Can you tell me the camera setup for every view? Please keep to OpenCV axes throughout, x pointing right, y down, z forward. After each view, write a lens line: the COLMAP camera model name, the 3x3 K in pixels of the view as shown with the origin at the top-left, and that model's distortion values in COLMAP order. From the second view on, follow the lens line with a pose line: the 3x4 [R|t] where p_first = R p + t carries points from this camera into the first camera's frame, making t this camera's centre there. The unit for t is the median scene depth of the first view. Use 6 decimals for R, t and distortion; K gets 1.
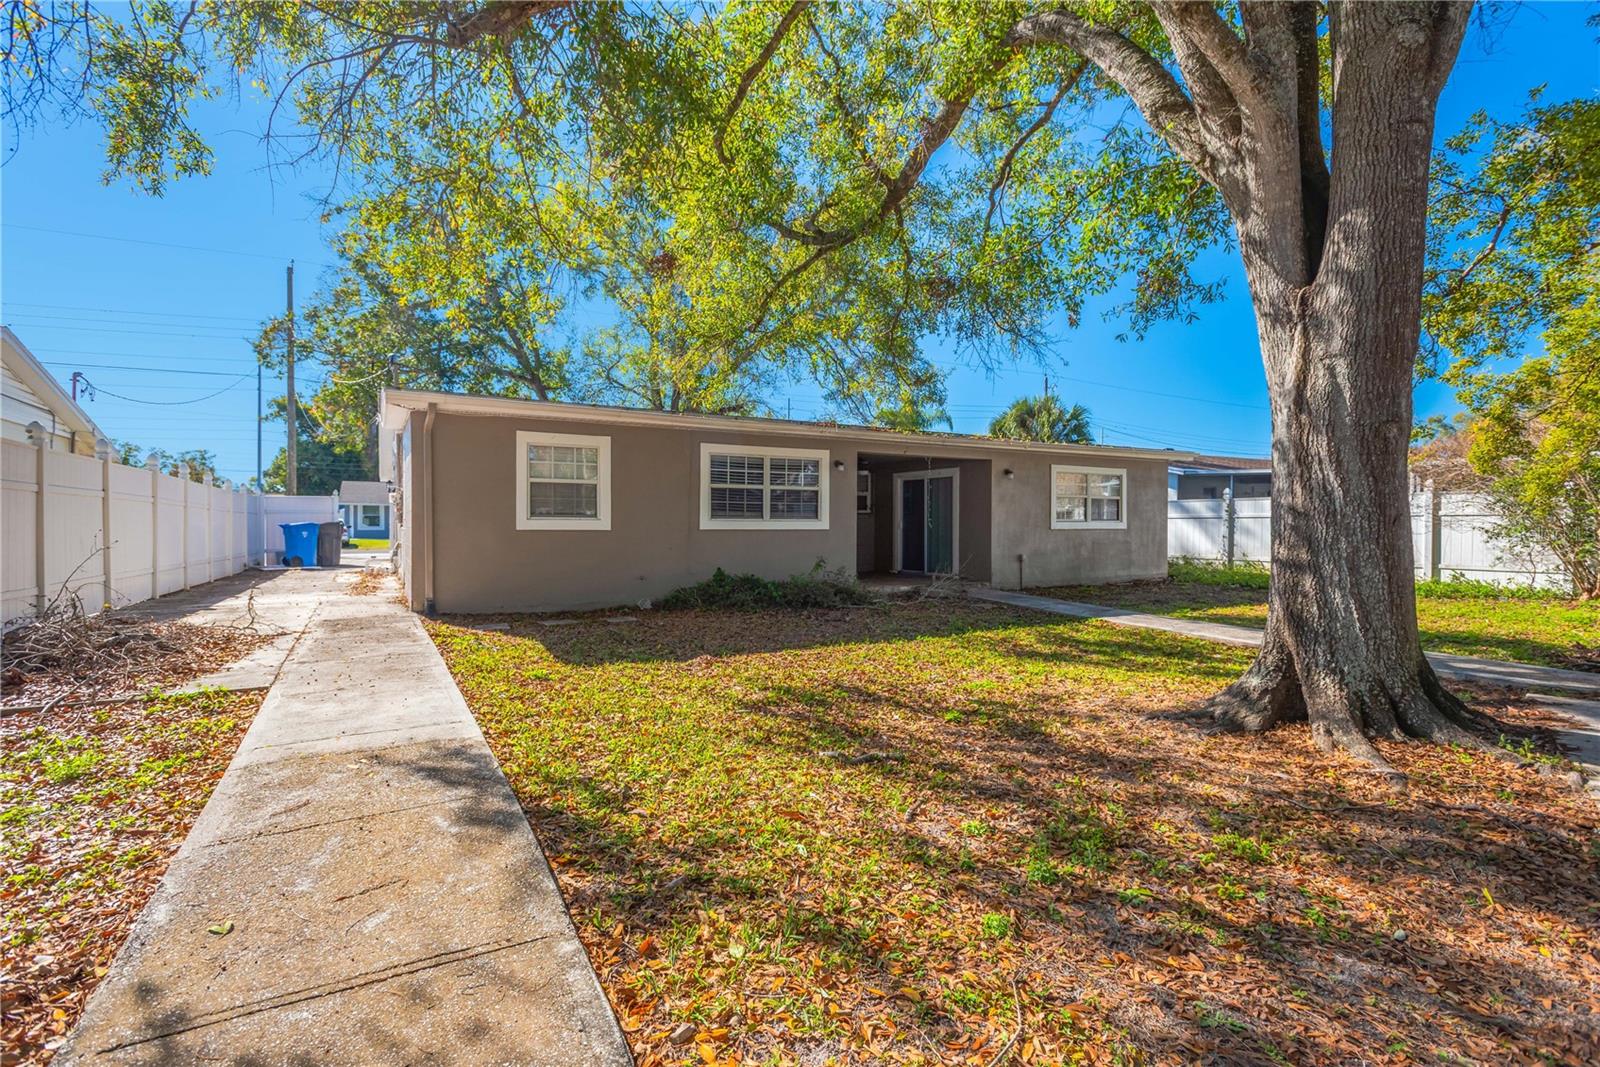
lens RADIAL K [[750.2, 0, 800.0], [0, 750.2, 533.5], [0, 0, 1]] dist [0.021257, -0.008204]
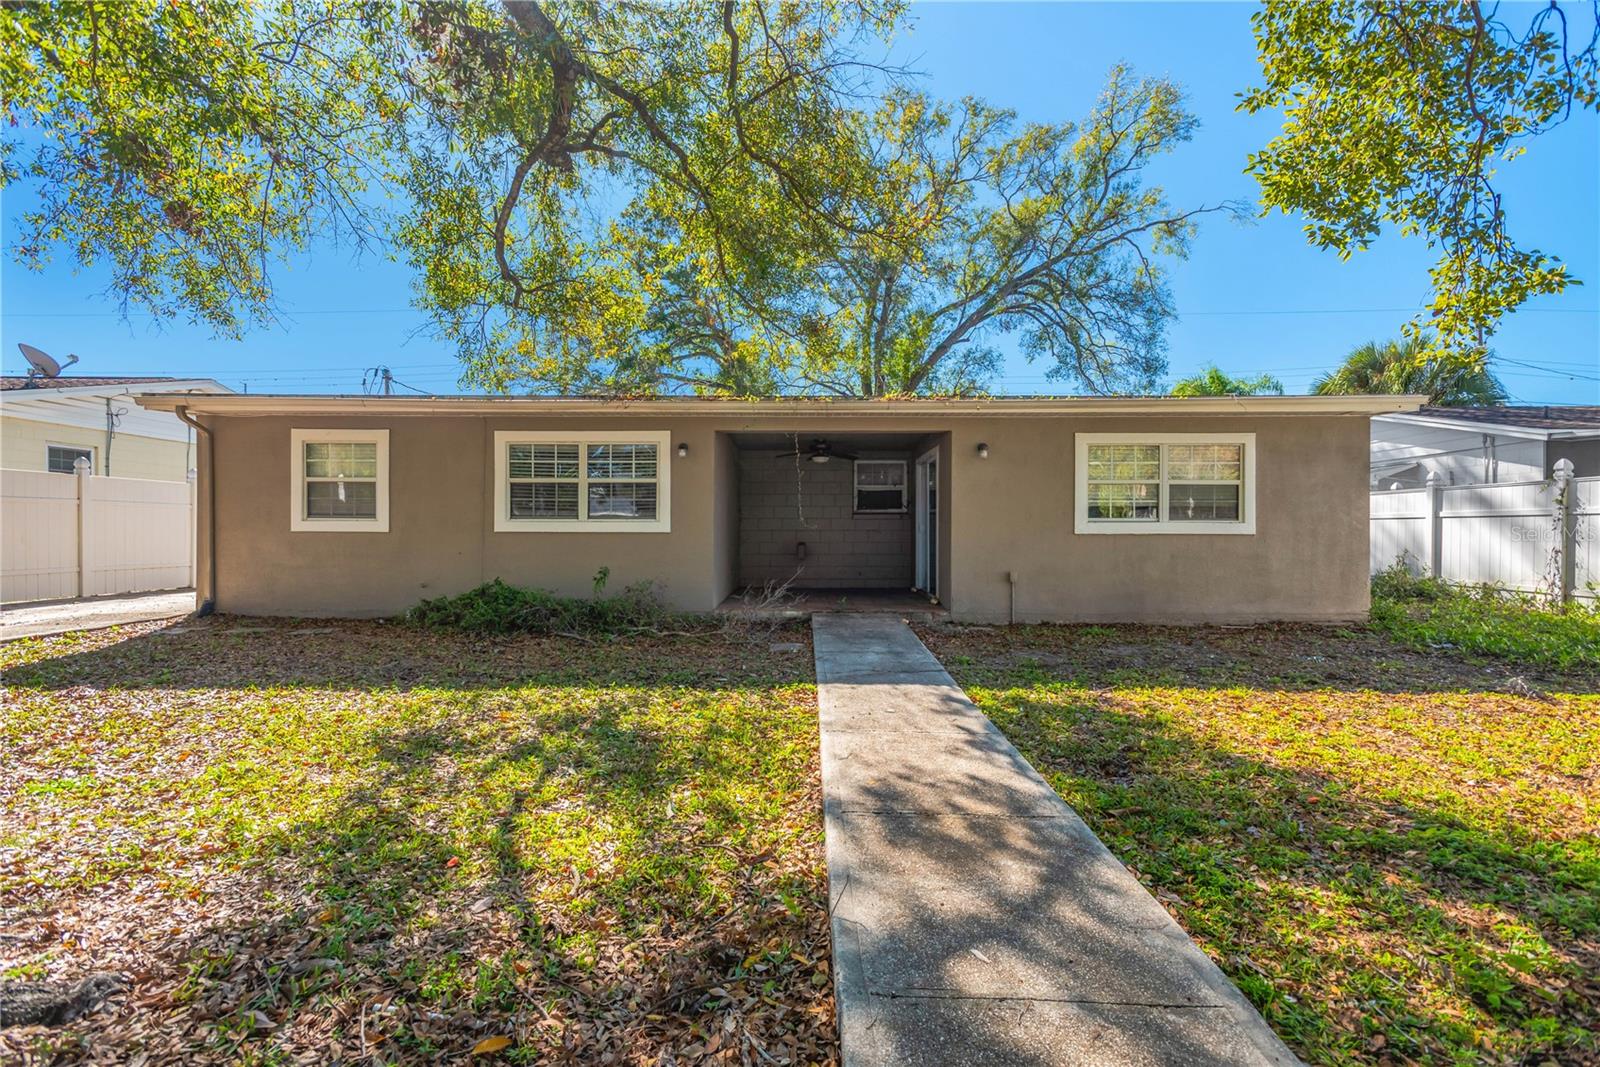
lens RADIAL K [[750.2, 0, 800.0], [0, 750.2, 533.5], [0, 0, 1]] dist [0.021257, -0.008204]
pose [[0.863344, 0.006541, -0.504574, 0.560161], [-0.007633, 0.999971, -0.000096, -0.005496], [0.504558, 0.003934, 0.863369, 0.402940]]
